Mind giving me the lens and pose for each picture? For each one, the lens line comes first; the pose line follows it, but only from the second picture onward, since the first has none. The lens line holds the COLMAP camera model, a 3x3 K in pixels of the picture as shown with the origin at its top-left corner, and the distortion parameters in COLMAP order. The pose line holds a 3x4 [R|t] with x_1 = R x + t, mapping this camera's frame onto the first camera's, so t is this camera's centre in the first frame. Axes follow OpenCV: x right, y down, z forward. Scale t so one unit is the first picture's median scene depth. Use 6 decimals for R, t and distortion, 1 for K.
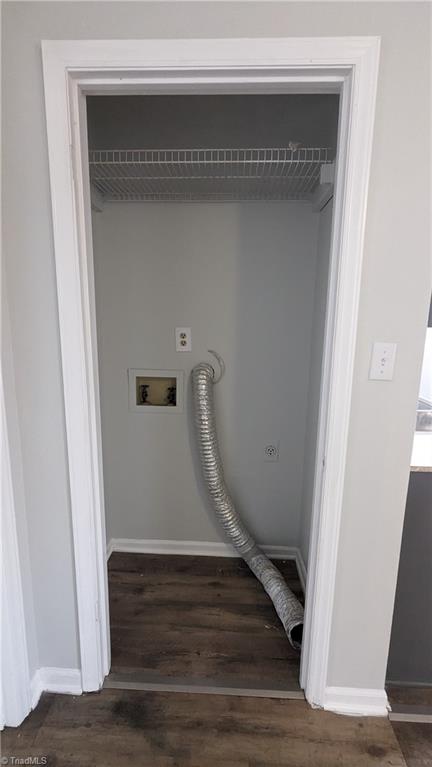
lens RADIAL K [[361.1, 0, 216.0], [0, 361.1, 383.5], [0, 0, 1]] dist [0.000889, -0.000358]
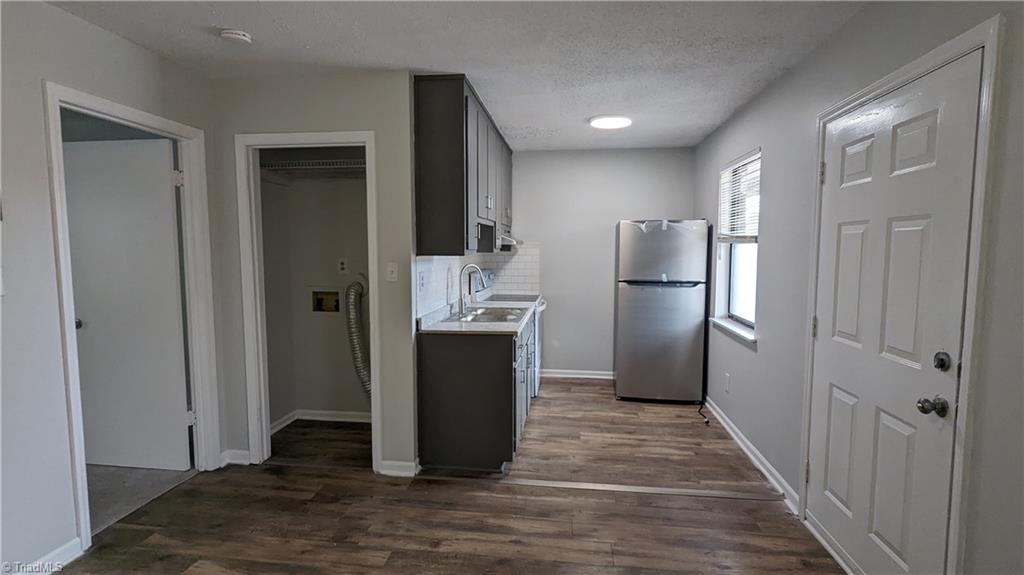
lens RADIAL K [[482.1, 0, 510.2], [0, 482.1, 290.6], [0, 0, 1]] dist [0.000889, -0.000358]
pose [[0.996588, -0.006160, -0.082309, 0.796104], [-0.001845, 0.995299, -0.096833, 0.178152], [0.082518, 0.096654, 0.991891, -0.950562]]
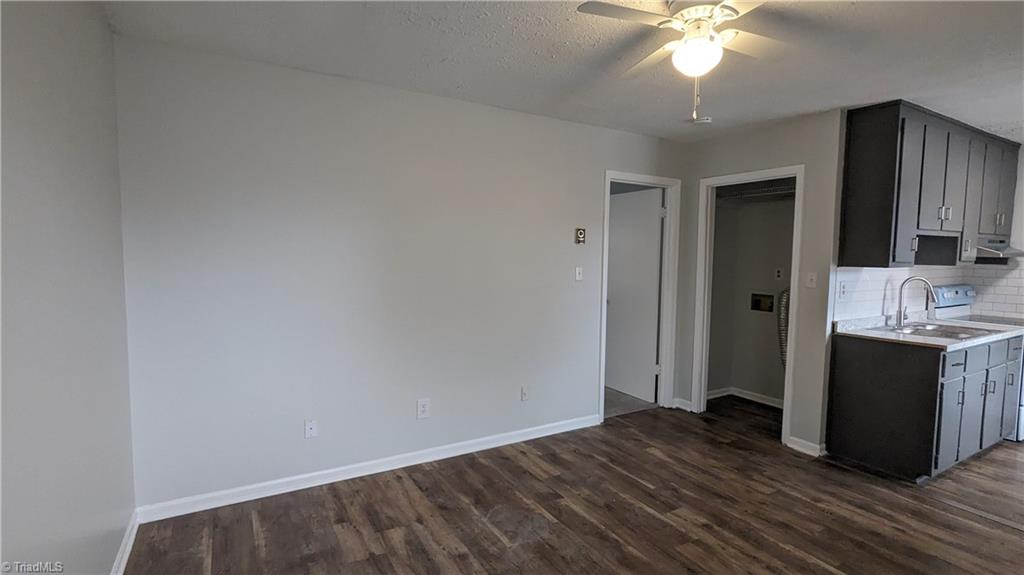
lens RADIAL K [[482.1, 0, 510.2], [0, 482.1, 290.6], [0, 0, 1]] dist [0.000889, -0.000358]
pose [[0.543370, 0.054355, -0.837732, 1.226528], [-0.155280, 0.987190, -0.036665, 0.259780], [0.825007, 0.150006, 0.544850, -1.417197]]
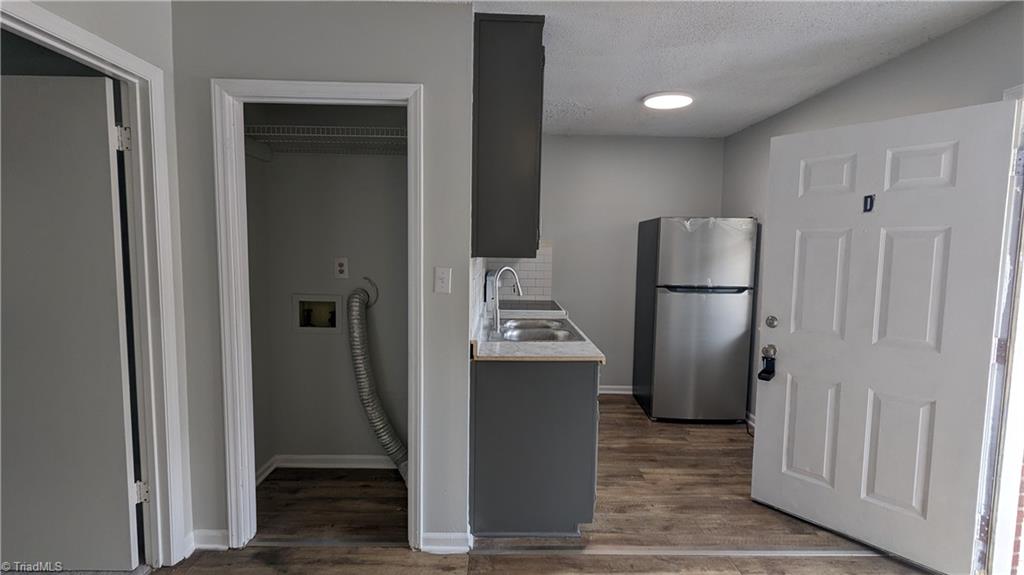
lens RADIAL K [[483.5, 0, 511.0], [0, 483.5, 288.8], [0, 0, 1]] dist [-0.000271, 0.000669]
pose [[0.998012, -0.005549, 0.062782, 0.367782], [0.011351, 0.995654, -0.092433, 0.095911], [-0.061996, 0.092962, 0.993738, -0.585102]]
